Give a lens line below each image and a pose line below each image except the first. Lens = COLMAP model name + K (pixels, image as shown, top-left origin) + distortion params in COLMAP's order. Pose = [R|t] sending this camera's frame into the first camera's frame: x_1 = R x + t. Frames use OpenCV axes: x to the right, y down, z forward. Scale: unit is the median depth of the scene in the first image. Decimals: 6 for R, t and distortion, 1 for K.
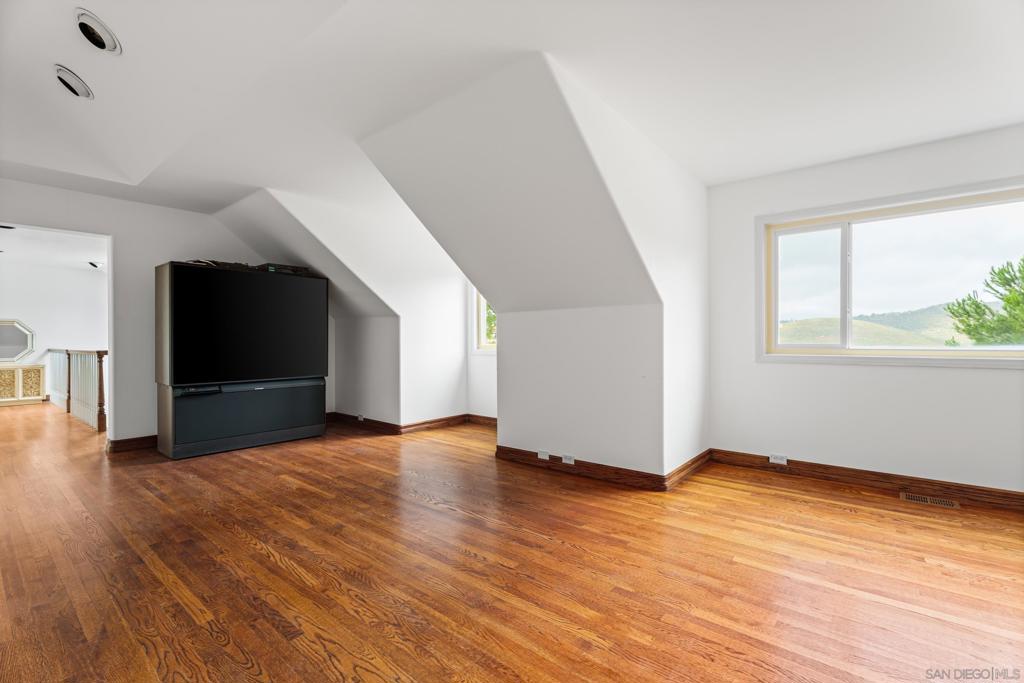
lens RADIAL K [[455.1, 0, 519.8], [0, 455.1, 341.0], [0, 0, 1]] dist [0.008655, -0.002045]
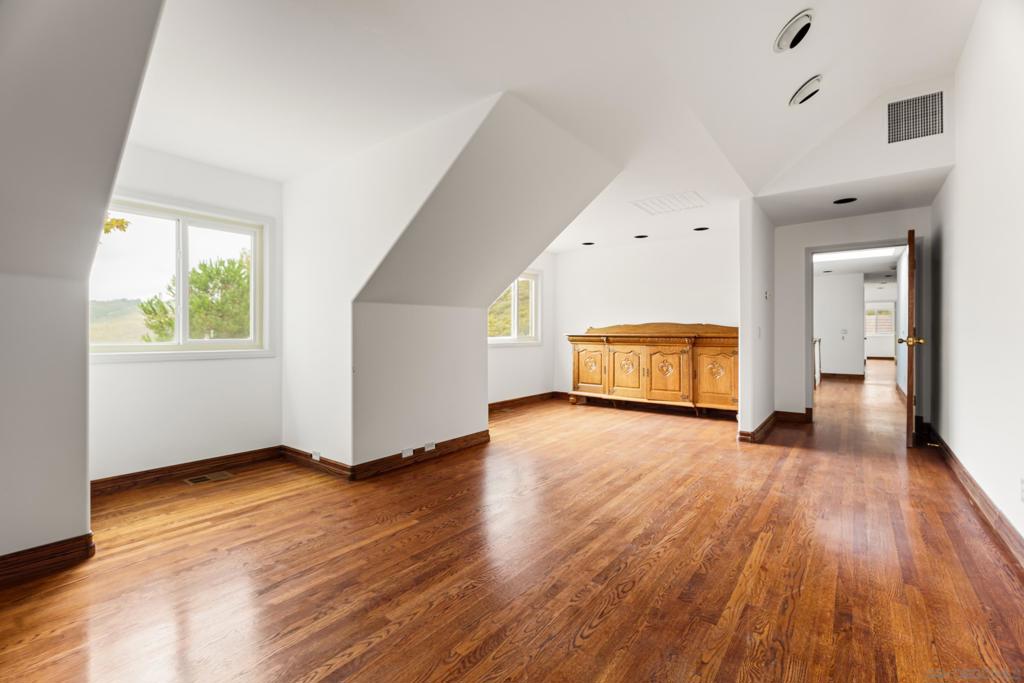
lens RADIAL K [[455.1, 0, 521.5], [0, 455.1, 337.2], [0, 0, 1]] dist [0.008655, -0.002045]
pose [[-0.053731, -0.001575, 0.998554, -1.044409], [0.001250, 0.999998, 0.001644, 0.011188], [-0.998555, 0.001336, -0.053729, 0.939156]]
